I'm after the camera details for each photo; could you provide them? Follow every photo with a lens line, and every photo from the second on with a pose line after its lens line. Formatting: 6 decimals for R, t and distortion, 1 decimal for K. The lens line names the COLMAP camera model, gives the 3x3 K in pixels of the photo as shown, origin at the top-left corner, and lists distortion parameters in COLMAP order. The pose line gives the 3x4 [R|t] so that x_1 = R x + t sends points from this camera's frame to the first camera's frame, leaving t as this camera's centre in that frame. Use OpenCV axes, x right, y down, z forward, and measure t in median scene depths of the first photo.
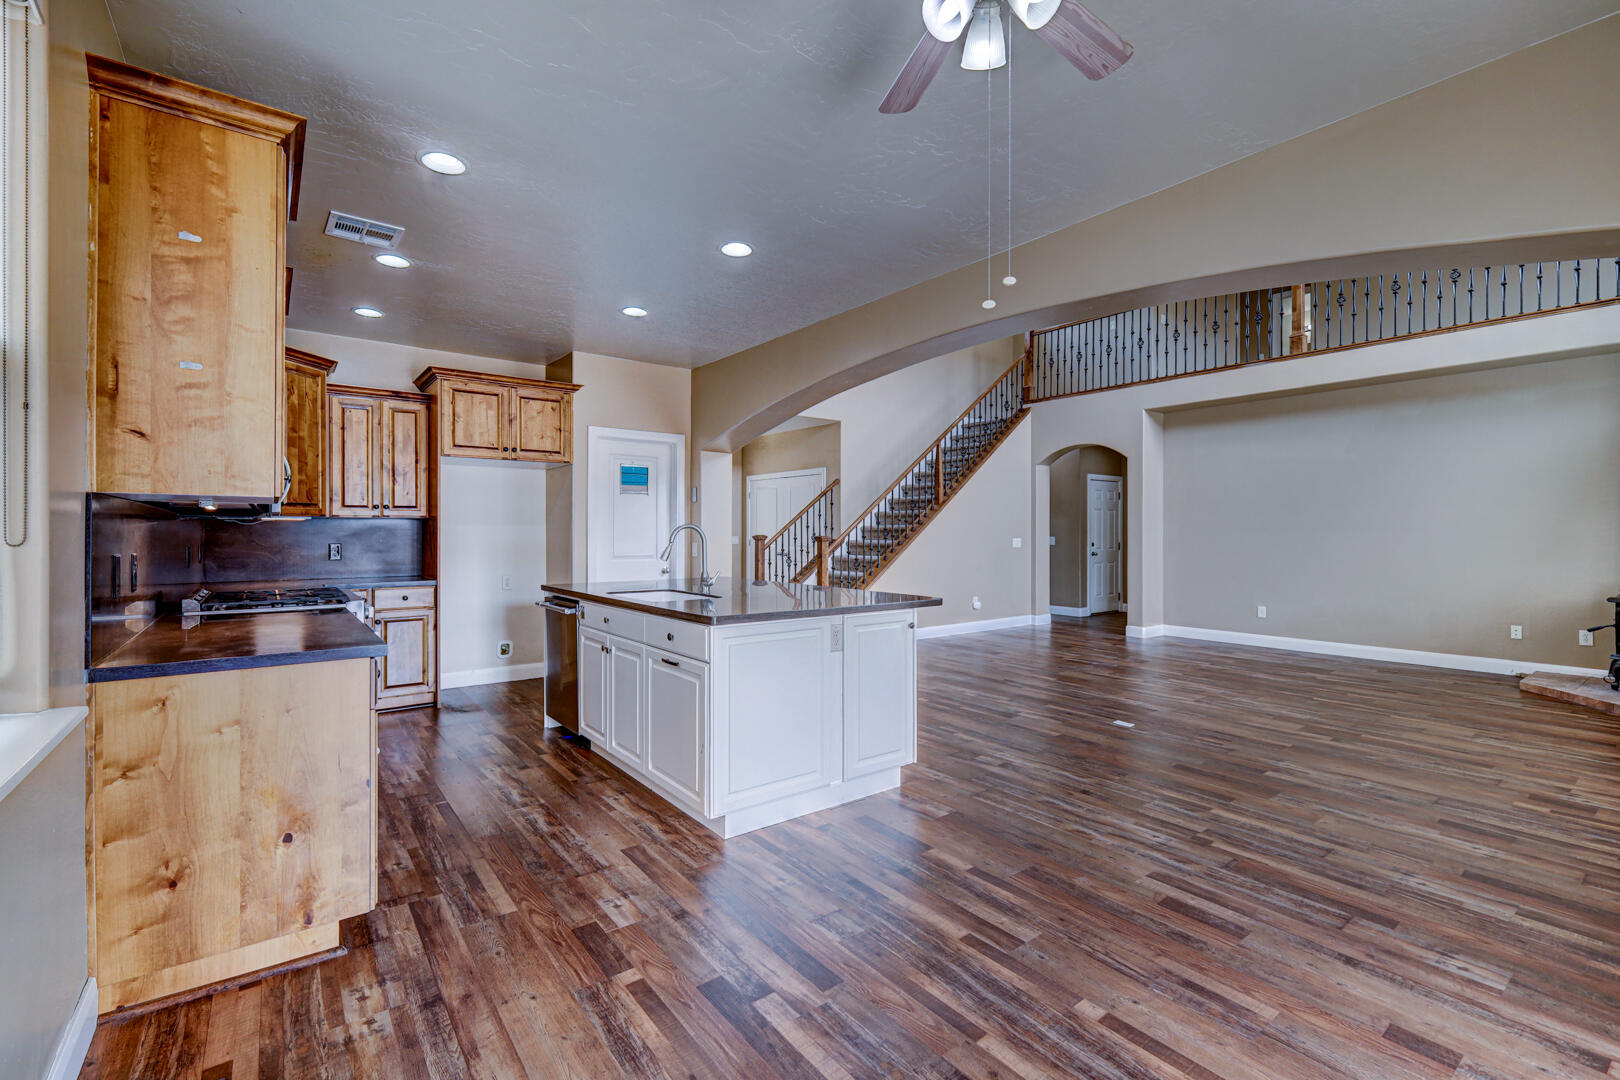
lens RADIAL K [[711.1, 0, 795.7], [0, 711.1, 535.4], [0, 0, 1]] dist [0.000964, 0.000963]
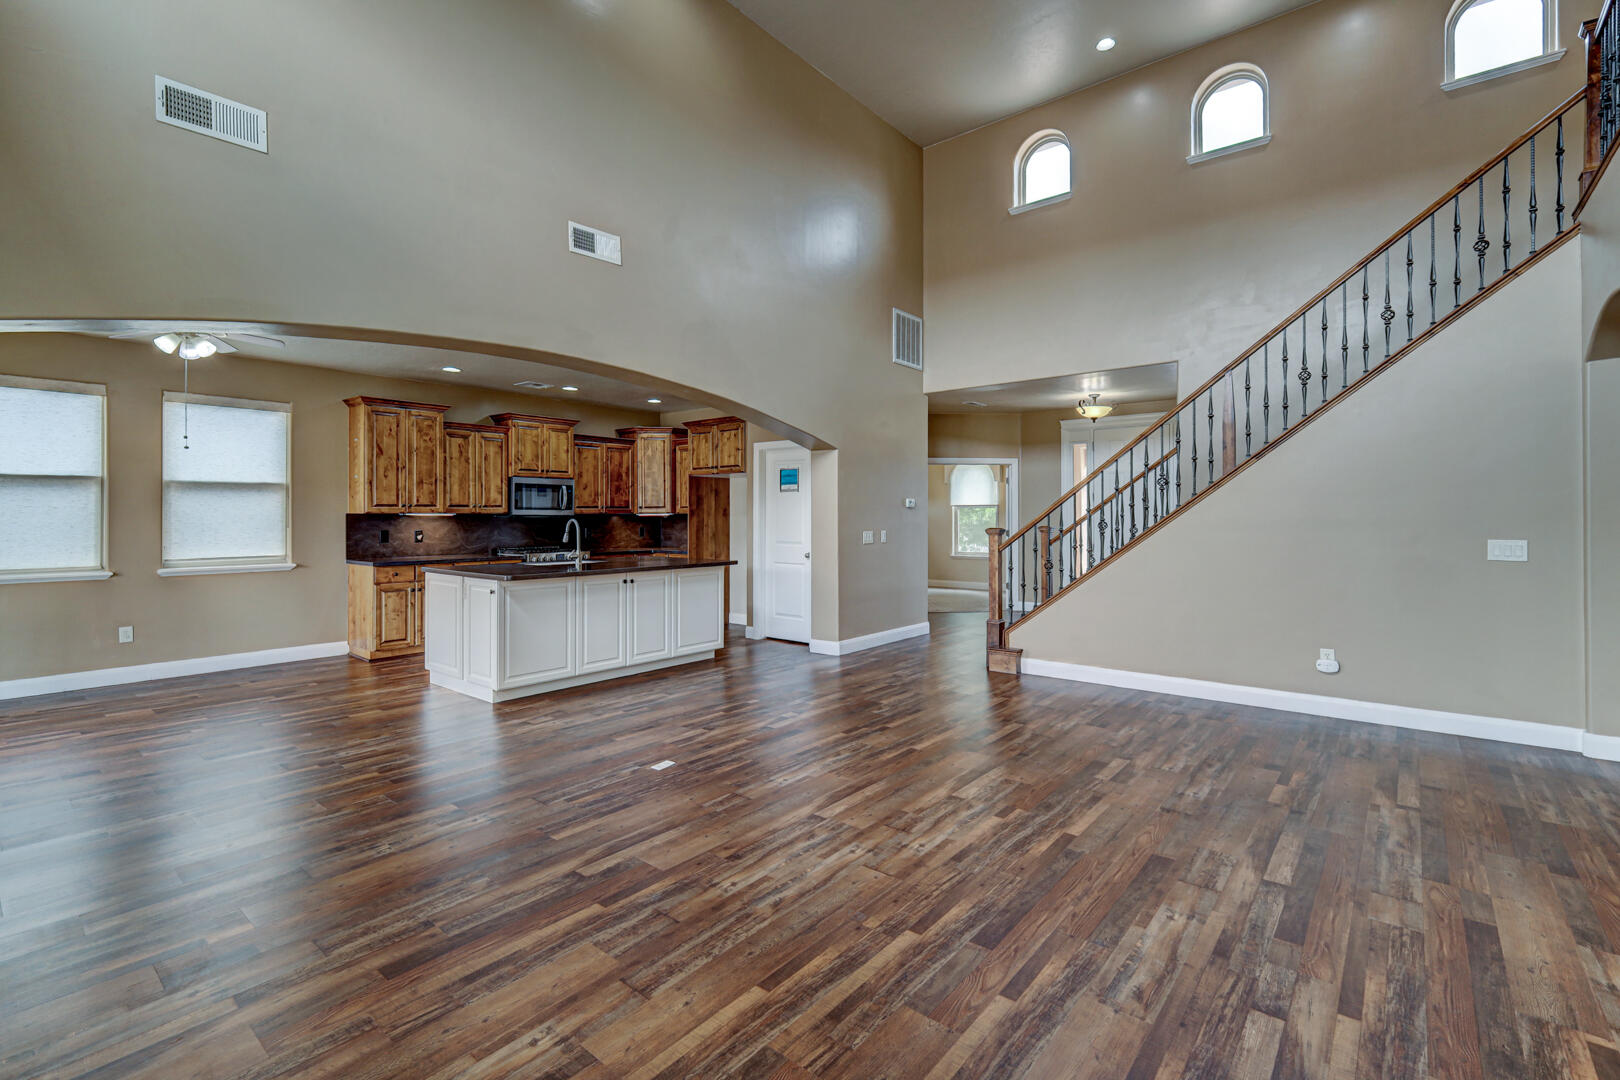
lens RADIAL K [[711.1, 0, 800.1], [0, 711.1, 512.7], [0, 0, 1]] dist [0.000964, 0.000963]
pose [[0.241493, -0.005333, -0.970388, 1.098542], [-0.002139, 0.999980, -0.006028, -0.016470], [0.970400, 0.003532, 0.241476, 0.814909]]
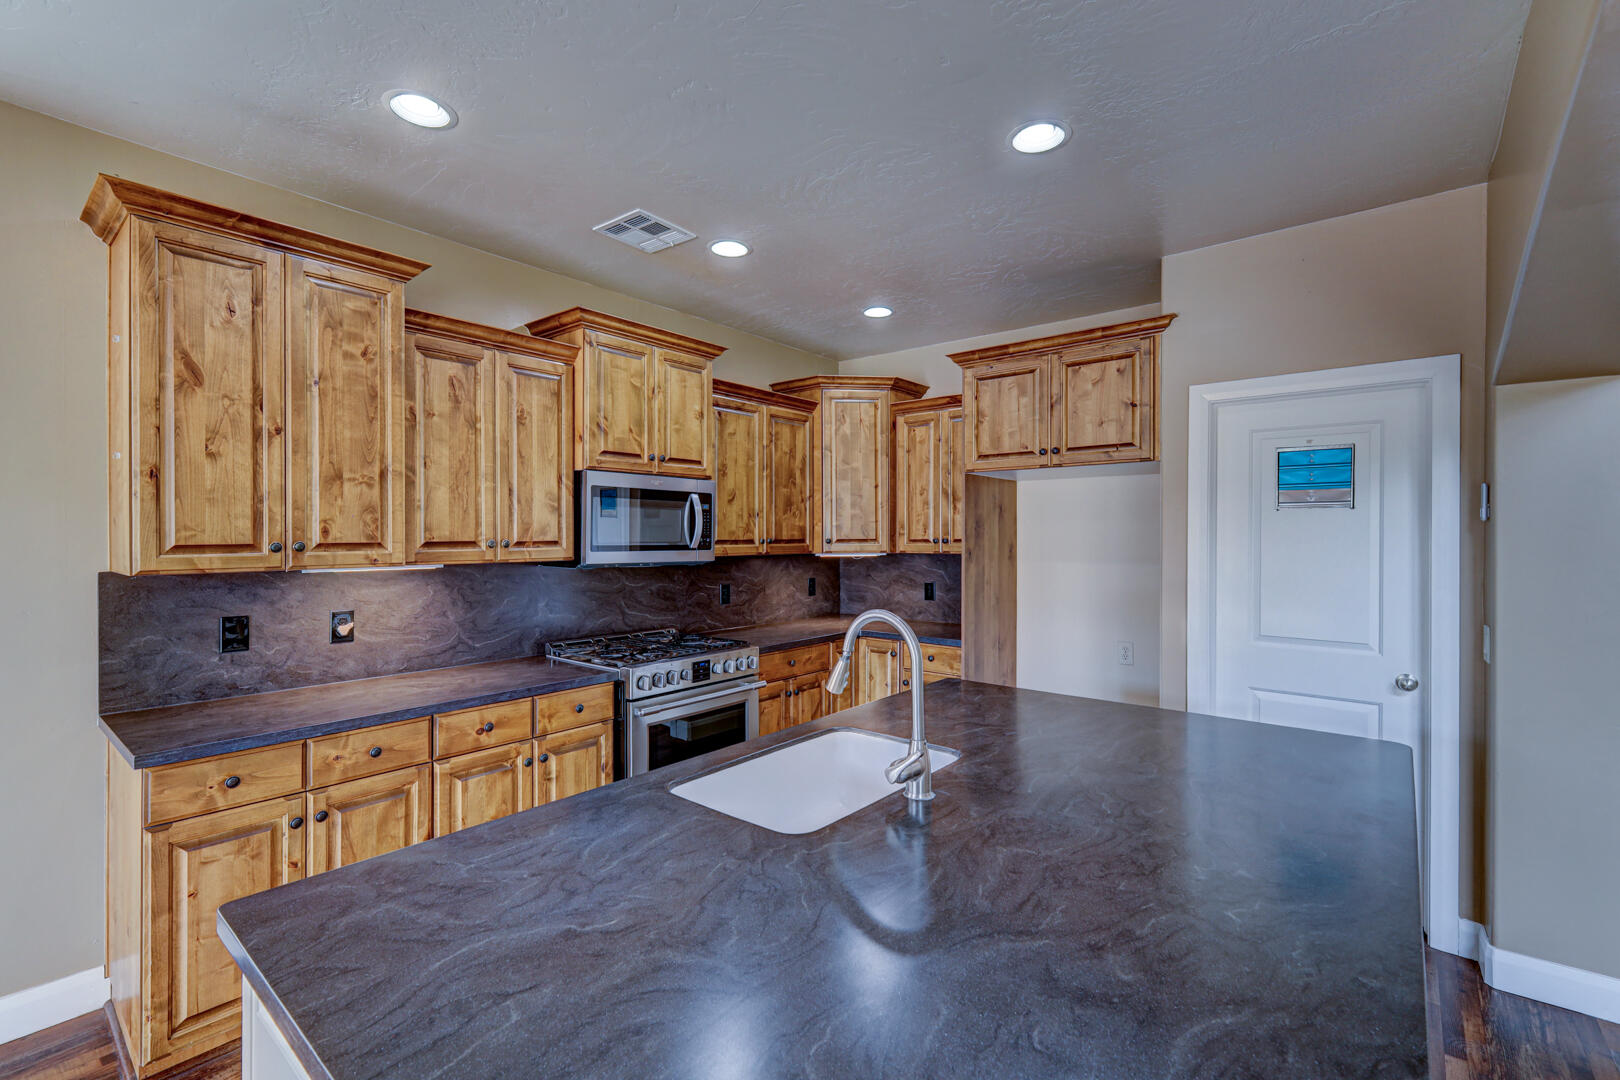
lens RADIAL K [[711.1, 0, 804.2], [0, 711.1, 538.3], [0, 0, 1]] dist [0.000964, 0.000963]
pose [[0.236072, 0.003973, -0.971727, 0.169018], [-0.004656, 0.999985, 0.002958, -0.043437], [0.971724, 0.003826, 0.236087, 0.634485]]
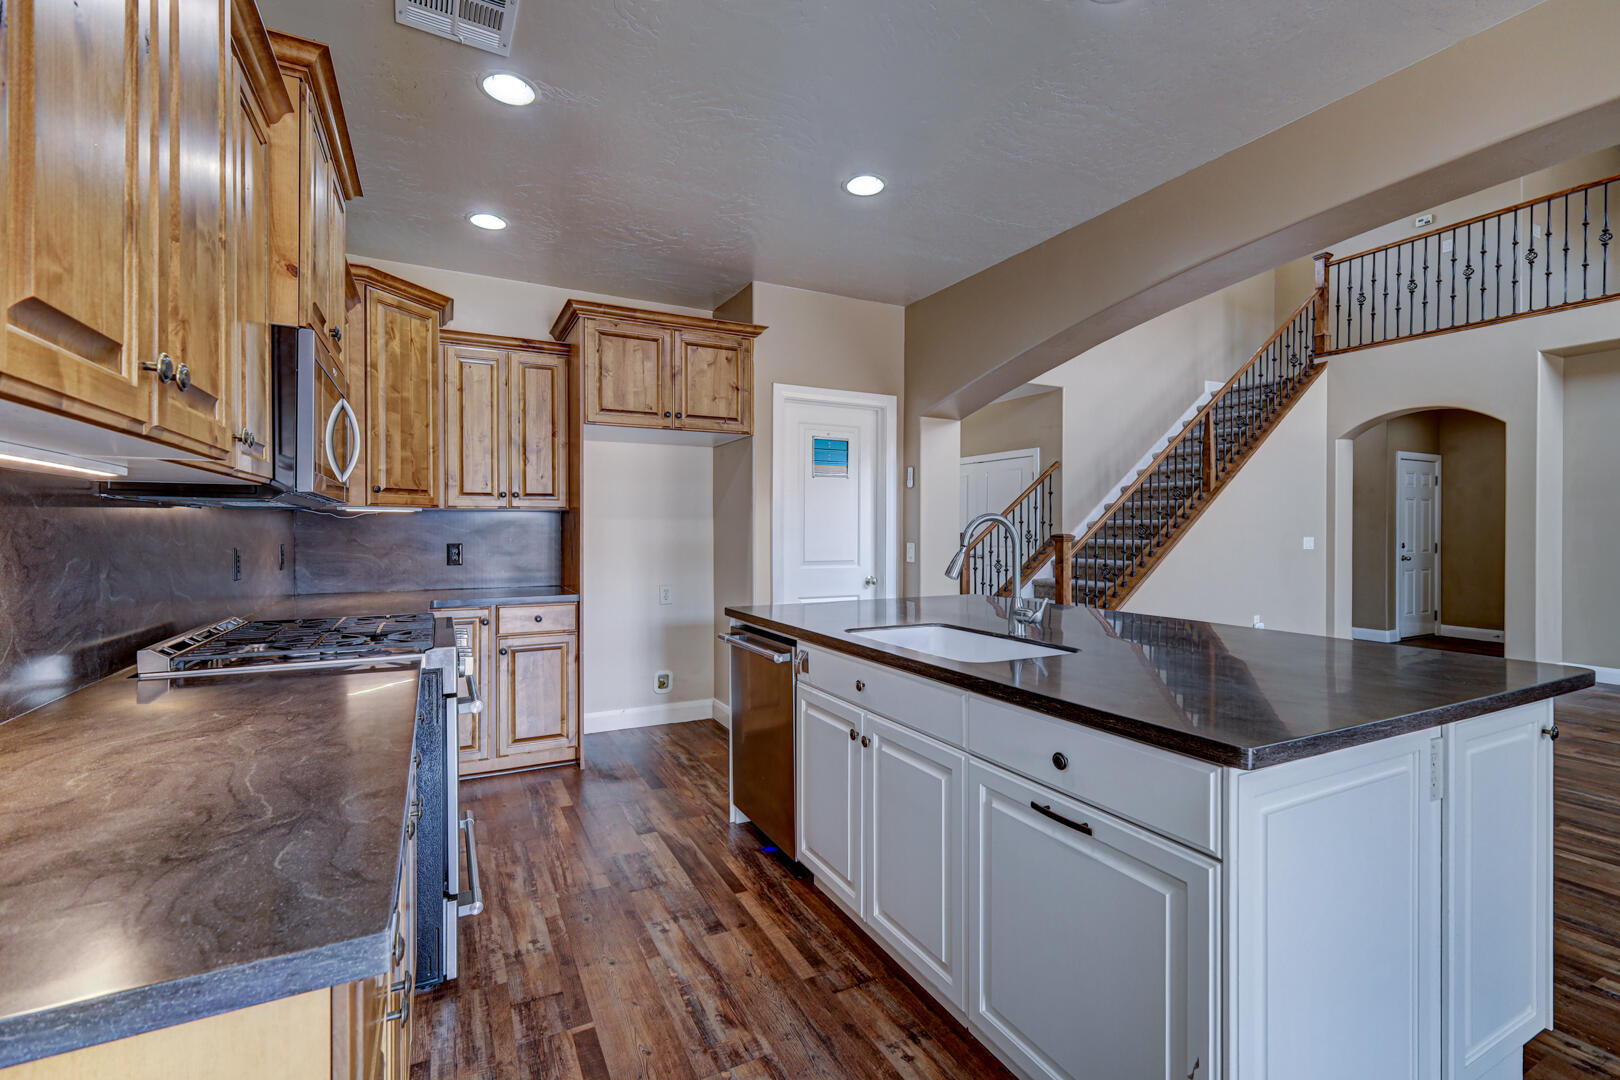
lens RADIAL K [[711.1, 0, 807.5], [0, 711.1, 536.3], [0, 0, 1]] dist [0.000964, 0.000963]
pose [[0.987290, 0.001706, -0.158920, -0.150133], [-0.000971, 0.999988, 0.004703, -0.000554], [0.158926, -0.004489, 0.987280, 0.303285]]
